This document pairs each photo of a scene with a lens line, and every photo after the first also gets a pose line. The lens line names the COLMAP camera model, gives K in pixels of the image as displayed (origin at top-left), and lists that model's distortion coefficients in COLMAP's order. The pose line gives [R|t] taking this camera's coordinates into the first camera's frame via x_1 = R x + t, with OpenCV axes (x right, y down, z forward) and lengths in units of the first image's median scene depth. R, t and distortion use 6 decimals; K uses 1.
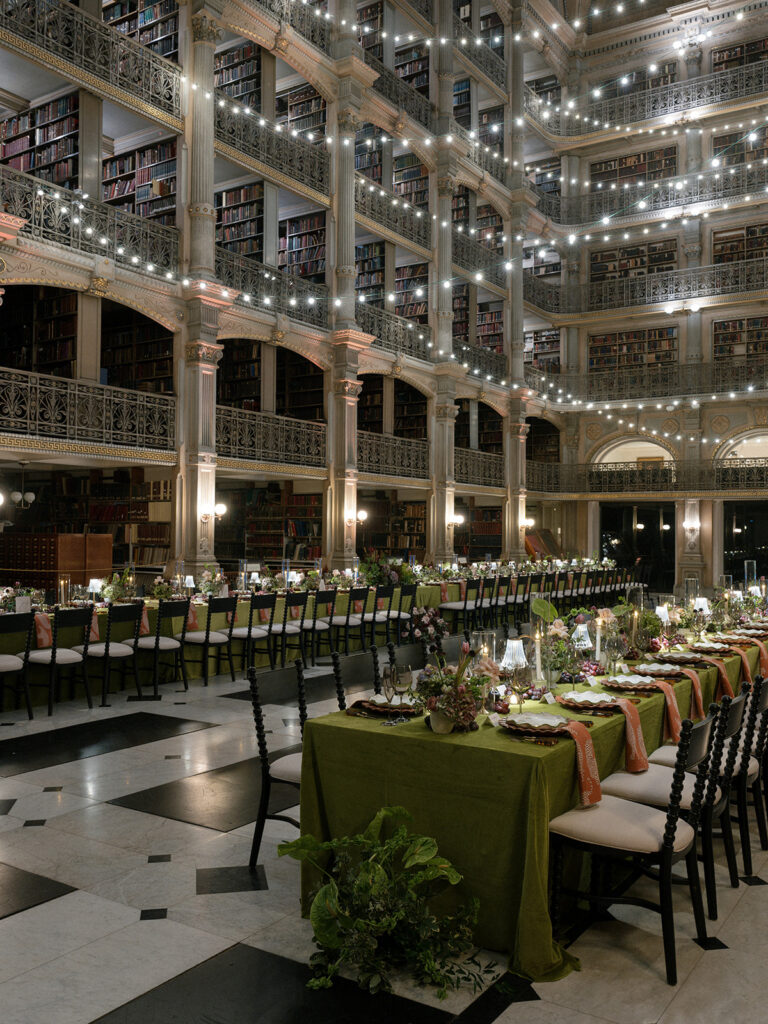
lens RADIAL K [[918.9, 0, 384.0], [0, 918.9, 512.0], [0, 0, 1]] dist [-0.010101, -0.000471]
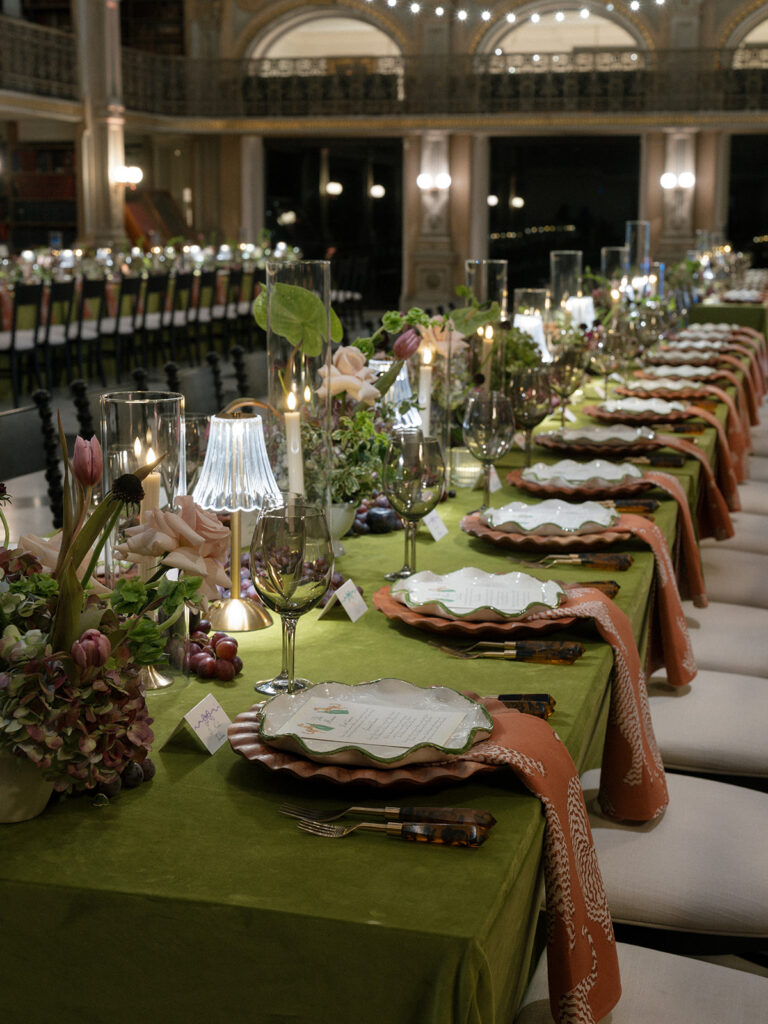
lens RADIAL K [[1614.1, 0, 384.0], [0, 1614.1, 512.0], [0, 0, 1]] dist [0.003525, -0.019585]
pose [[0.948910, -0.061613, 0.309475, 0.006556], [-0.002153, 0.979466, 0.201600, 0.016411], [-0.315541, -0.191966, 0.929292, 0.126229]]
